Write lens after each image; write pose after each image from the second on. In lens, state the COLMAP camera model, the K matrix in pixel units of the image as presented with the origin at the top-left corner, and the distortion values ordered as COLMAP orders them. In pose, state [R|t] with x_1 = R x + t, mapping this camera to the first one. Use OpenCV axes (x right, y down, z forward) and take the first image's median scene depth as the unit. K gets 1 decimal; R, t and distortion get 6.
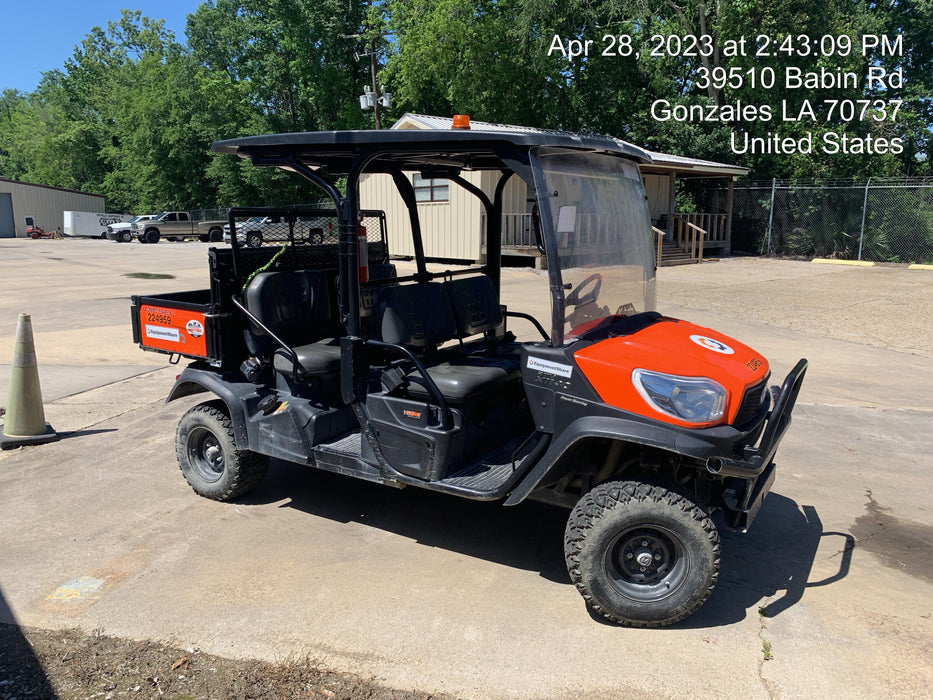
lens RADIAL K [[699.1, 0, 466.5], [0, 699.1, 350.0], [0, 0, 1]] dist [0.027034, -0.001408]
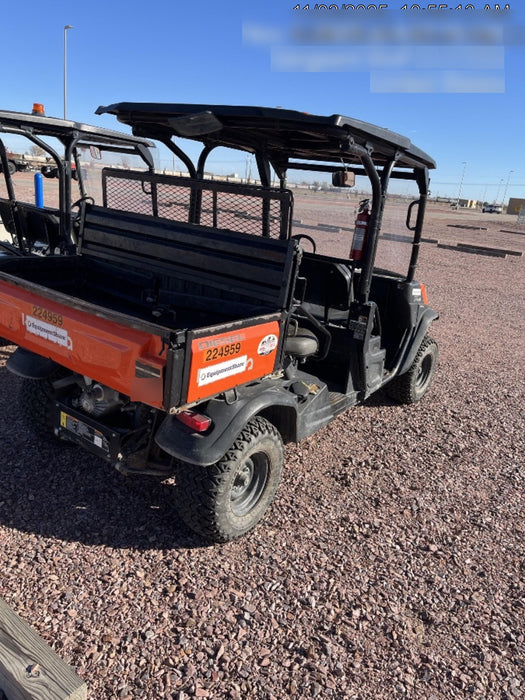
lens RADIAL K [[524.5, 0, 256.9], [0, 524.5, 351.9], [0, 0, 1]] dist [0.027034, -0.001408]
pose [[0.093615, -0.297471, 0.950130, -1.017584], [0.083895, 0.953284, 0.290192, -0.209446], [-0.992067, 0.052545, 0.114198, 1.004723]]
